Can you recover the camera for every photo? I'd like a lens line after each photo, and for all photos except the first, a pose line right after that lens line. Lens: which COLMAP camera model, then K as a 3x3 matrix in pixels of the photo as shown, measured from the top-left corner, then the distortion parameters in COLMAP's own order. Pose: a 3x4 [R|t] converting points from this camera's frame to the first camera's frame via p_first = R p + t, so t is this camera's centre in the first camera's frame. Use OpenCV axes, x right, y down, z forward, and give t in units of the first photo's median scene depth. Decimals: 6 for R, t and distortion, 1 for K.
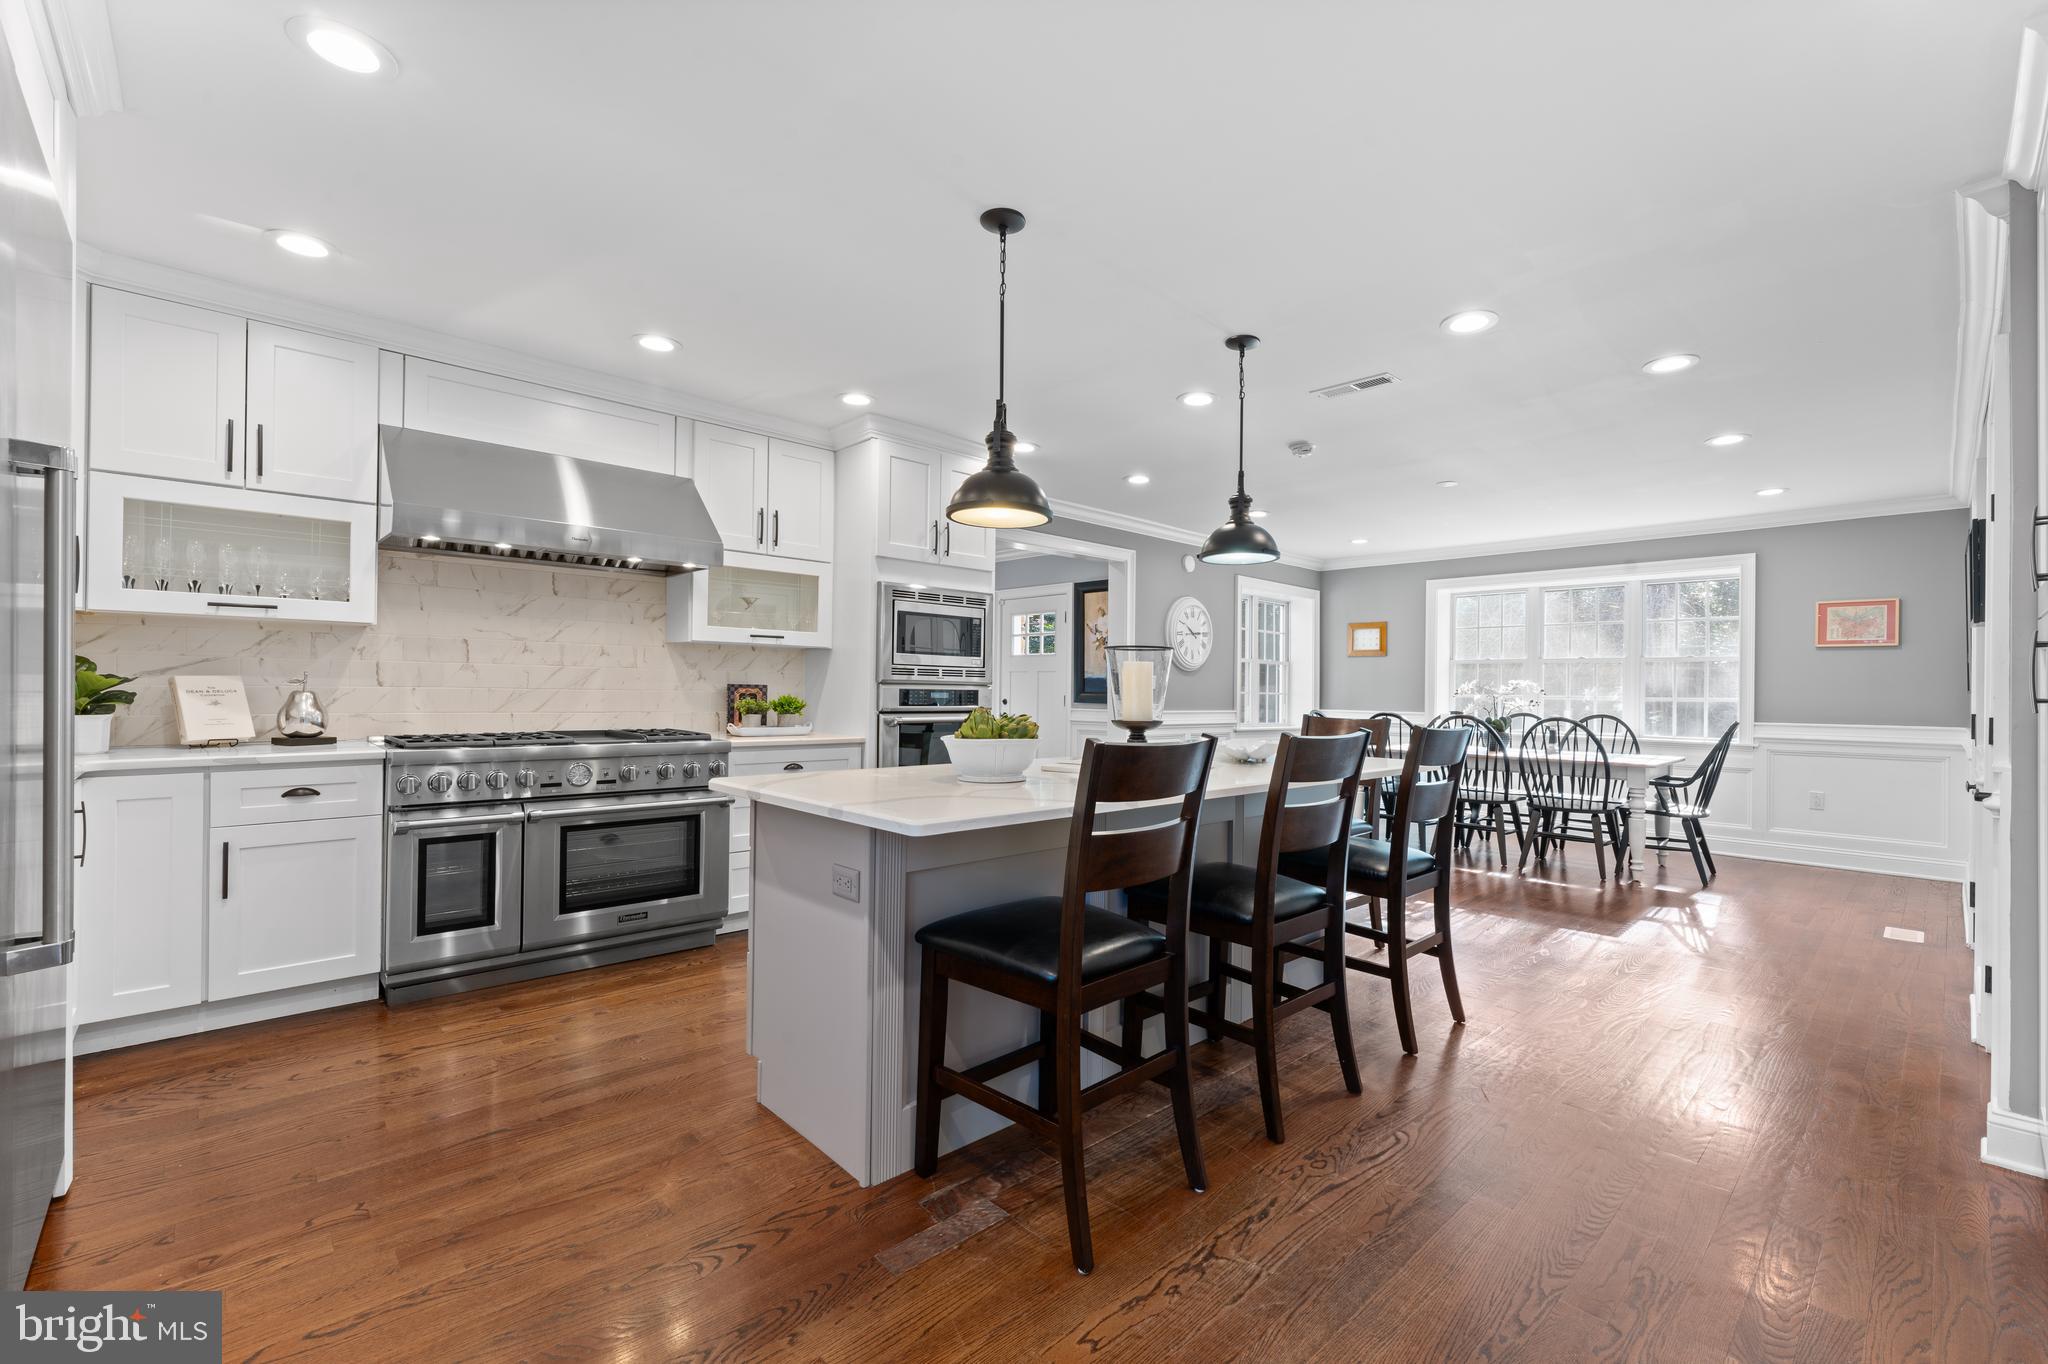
lens RADIAL K [[862.3, 0, 1024.0], [0, 862.3, 682.0], [0, 0, 1]] dist [-0.001484, -0.000253]
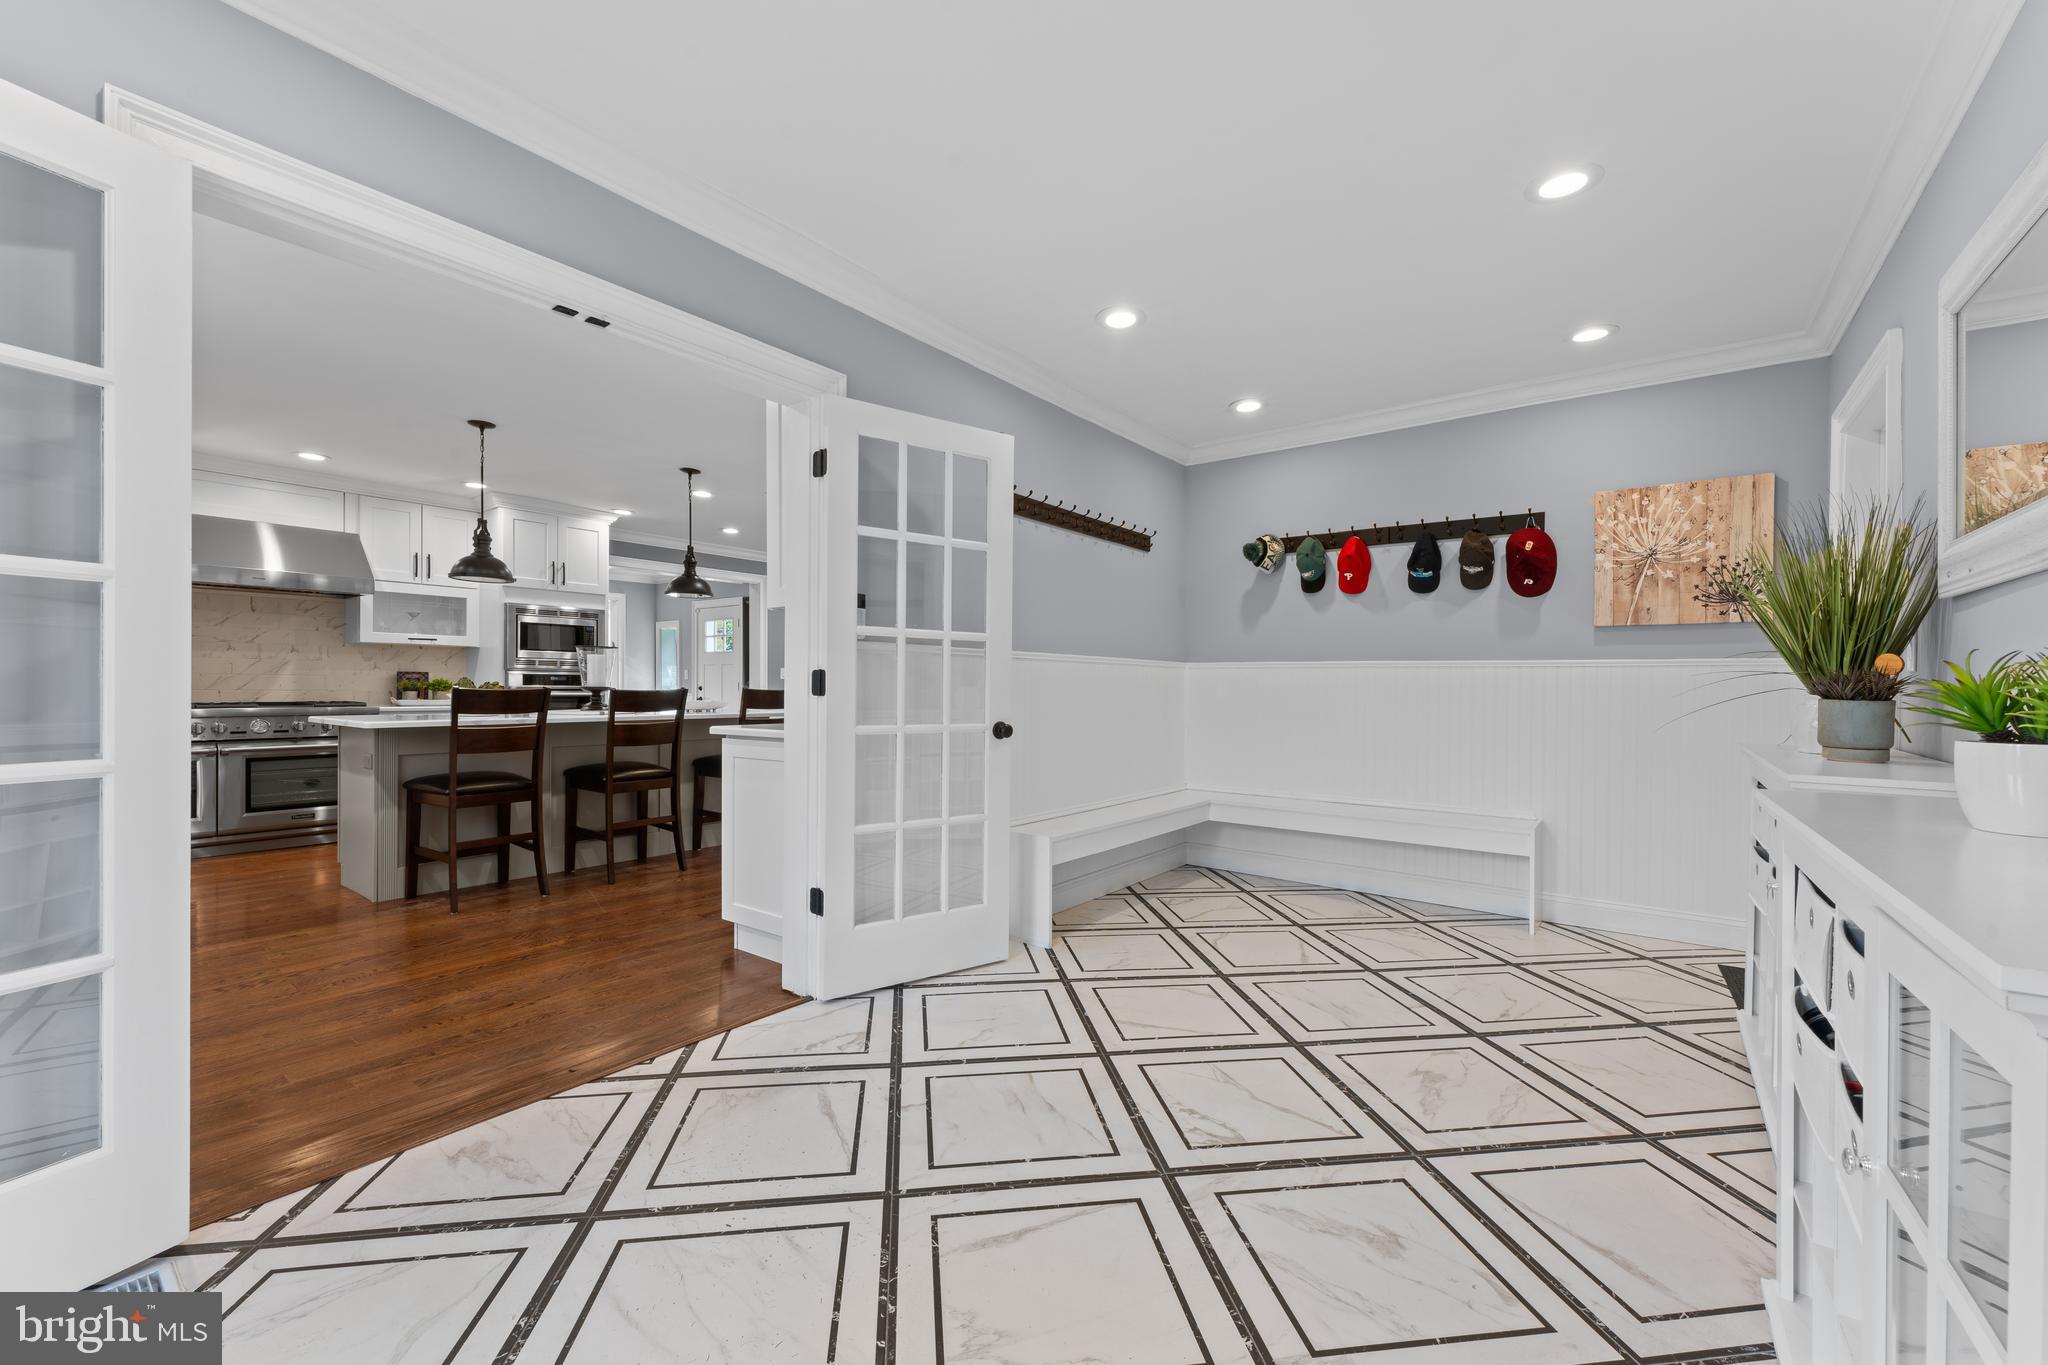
lens RADIAL K [[841.9, 0, 1024.0], [0, 841.9, 682.5], [0, 0, 1]] dist [0.000268, 0.000038]
pose [[0.987171, -0.006717, 0.159523, 0.516739], [0.006036, 0.999970, 0.004752, 0.021975], [-0.159550, -0.003728, 0.987183, -0.625962]]
